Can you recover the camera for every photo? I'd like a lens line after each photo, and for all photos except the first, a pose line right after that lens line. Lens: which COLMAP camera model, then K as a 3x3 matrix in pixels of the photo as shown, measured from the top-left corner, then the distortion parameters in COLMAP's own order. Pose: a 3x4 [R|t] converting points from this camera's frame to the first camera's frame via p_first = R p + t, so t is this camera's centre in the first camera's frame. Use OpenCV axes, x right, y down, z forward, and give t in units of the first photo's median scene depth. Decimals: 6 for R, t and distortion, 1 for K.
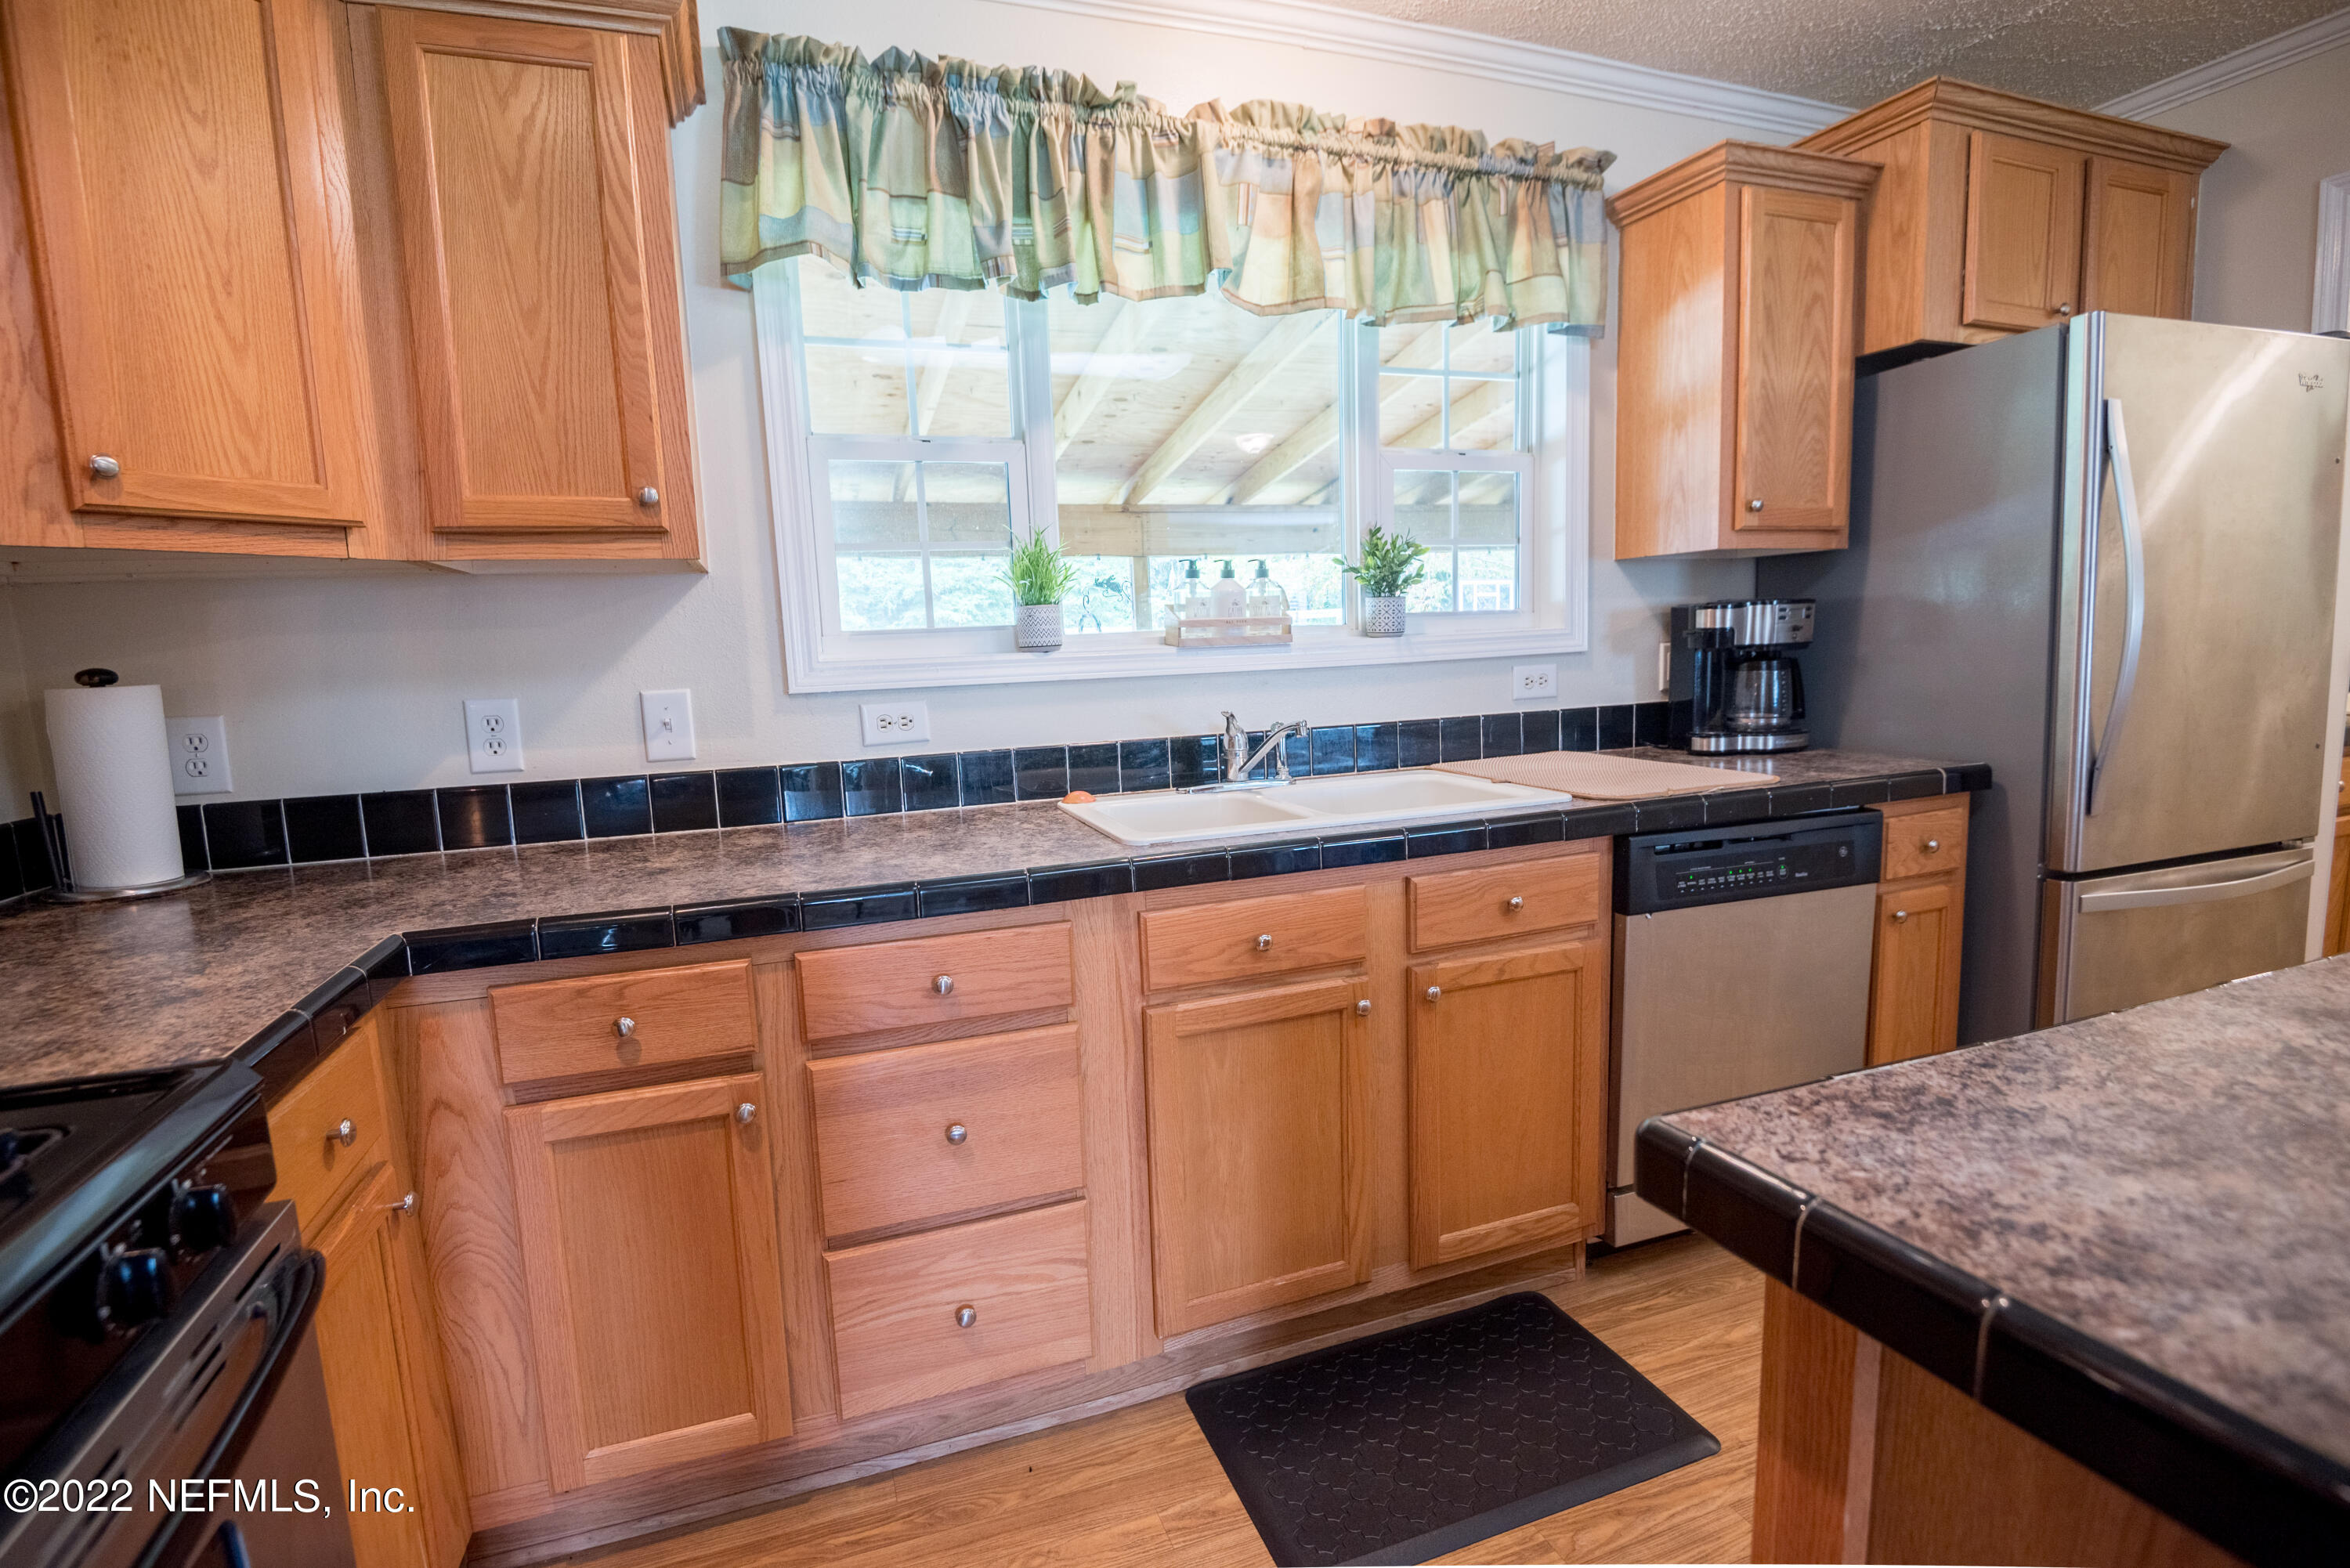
lens RADIAL K [[1107.2, 0, 1173.3], [0, 1107.2, 786.9], [0, 0, 1]] dist [-0.014165, -0.005911]
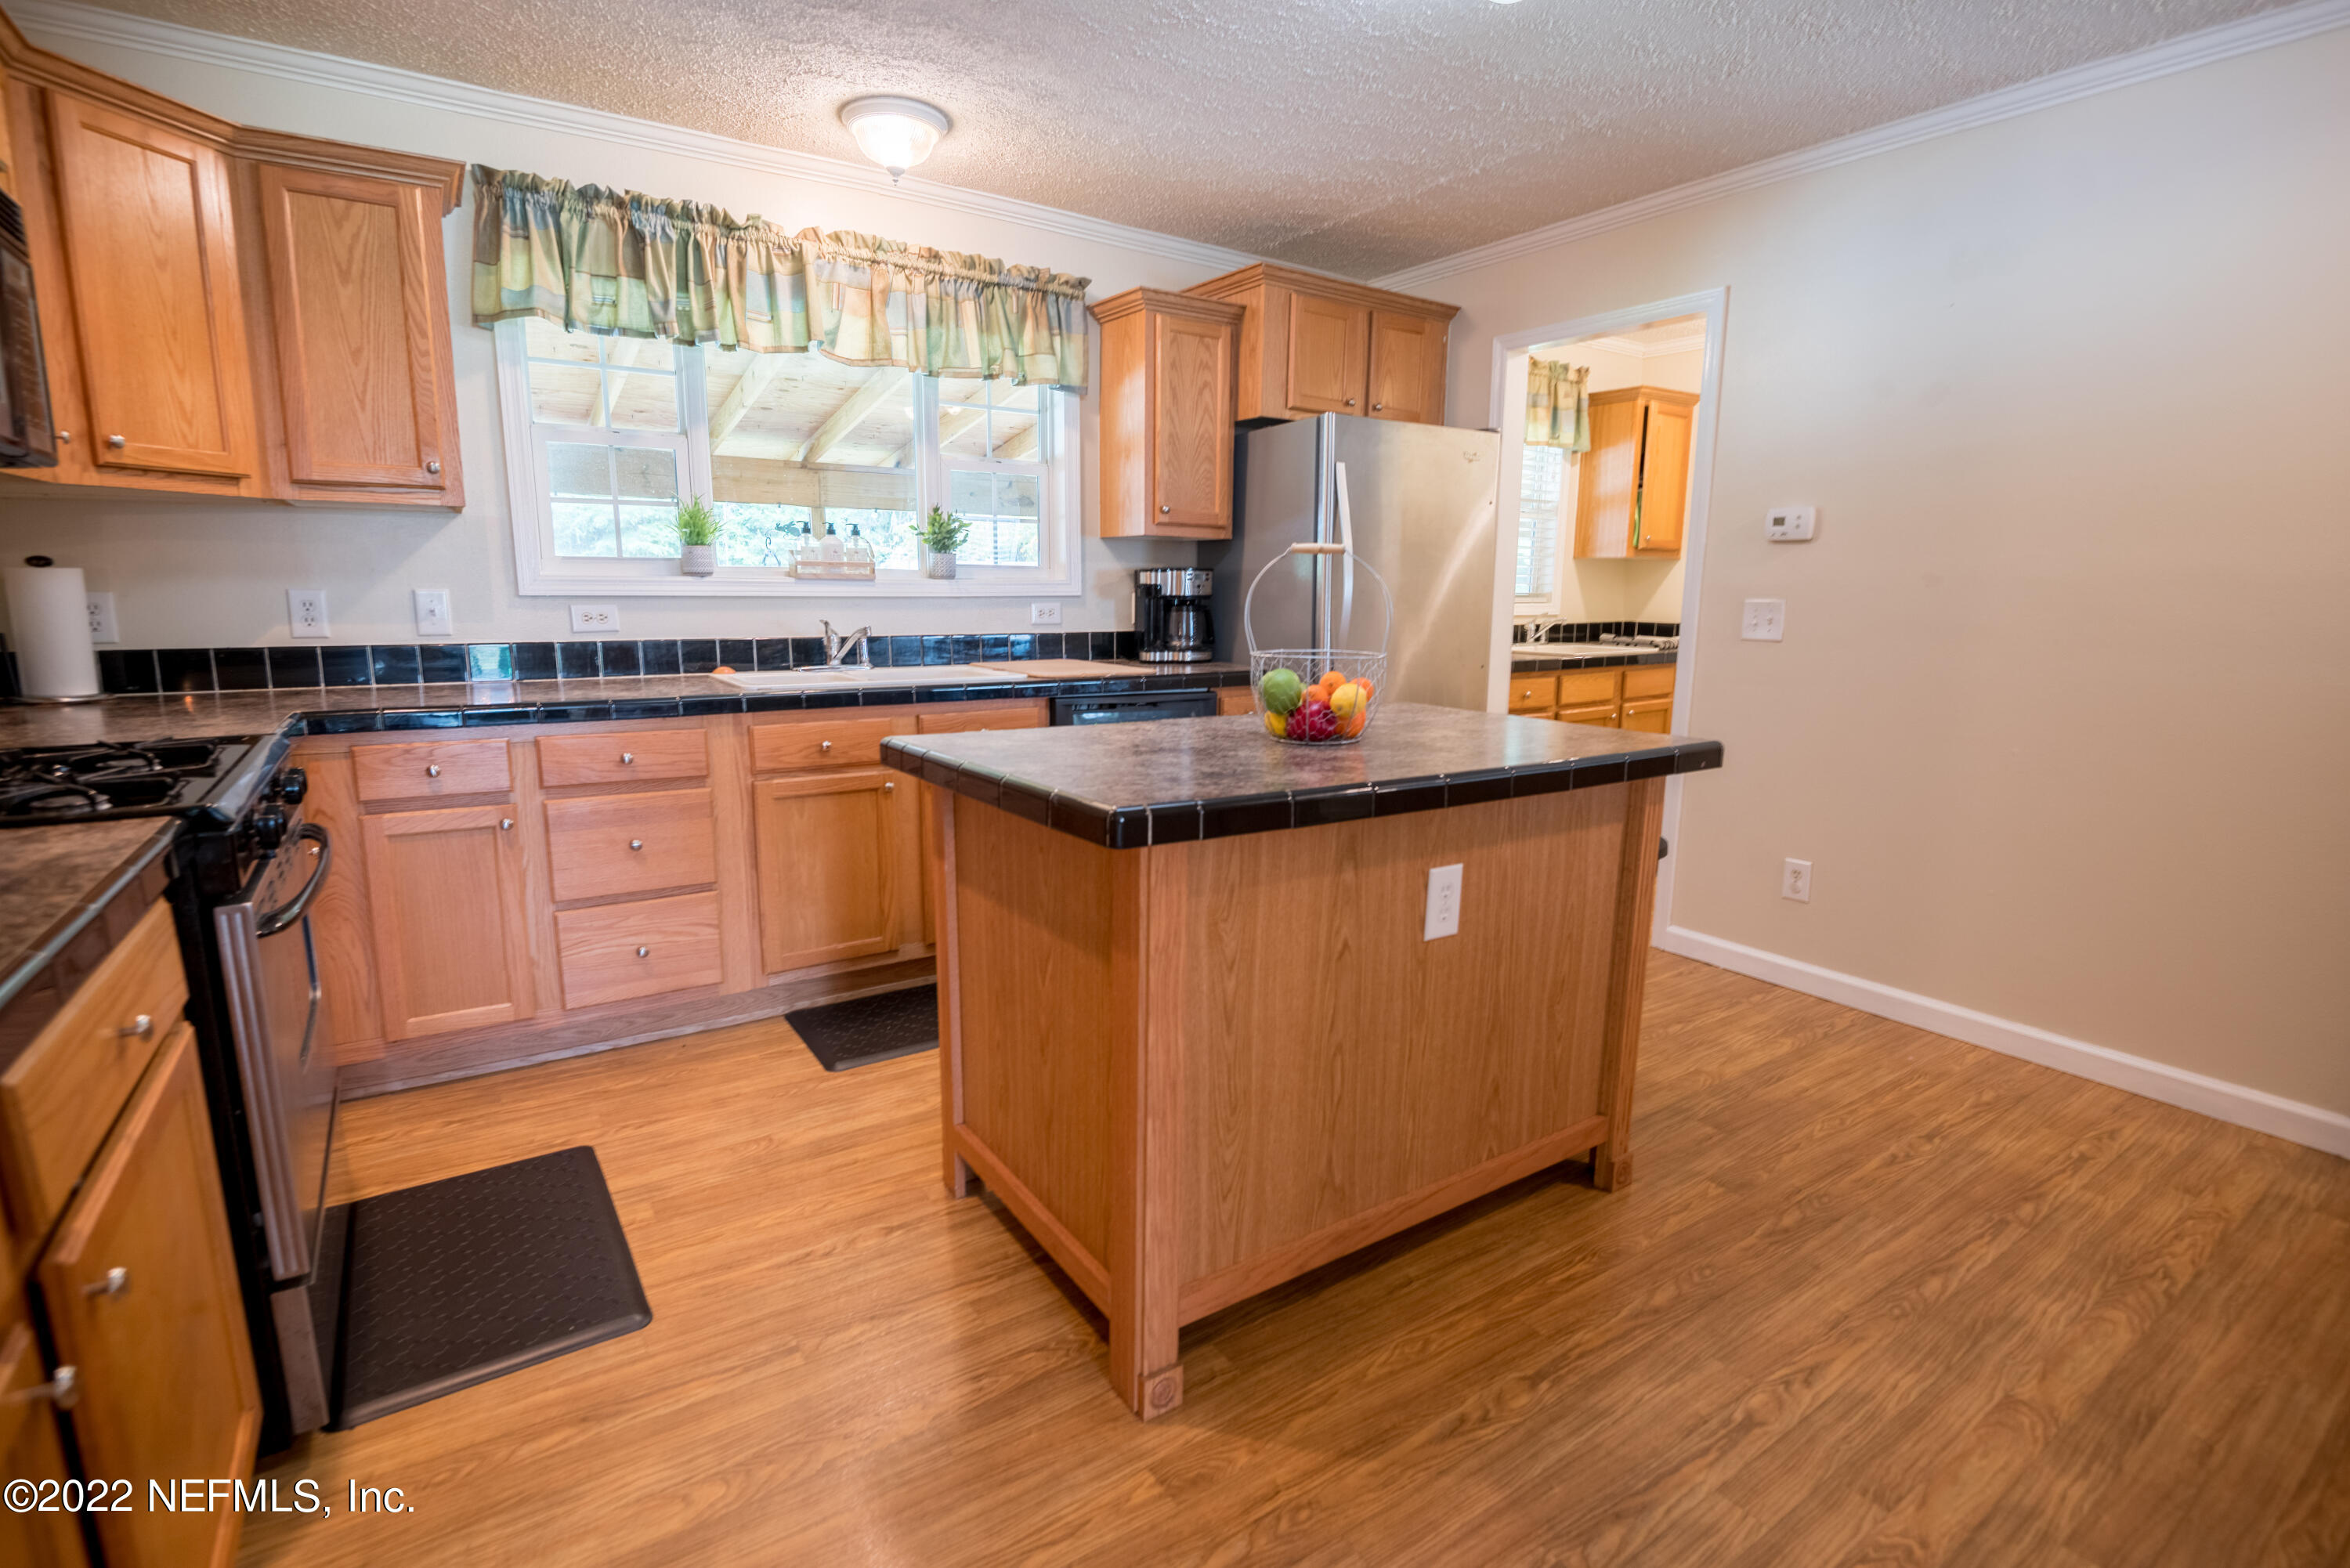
lens RADIAL K [[1107.2, 0, 1184.4], [0, 1107.2, 787.9], [0, 0, 1]] dist [-0.014165, -0.005911]
pose [[0.968254, 0.003320, 0.249947, 0.176213], [-0.013683, 0.999116, 0.039737, 0.116976], [-0.249594, -0.041896, 0.967444, -0.768106]]
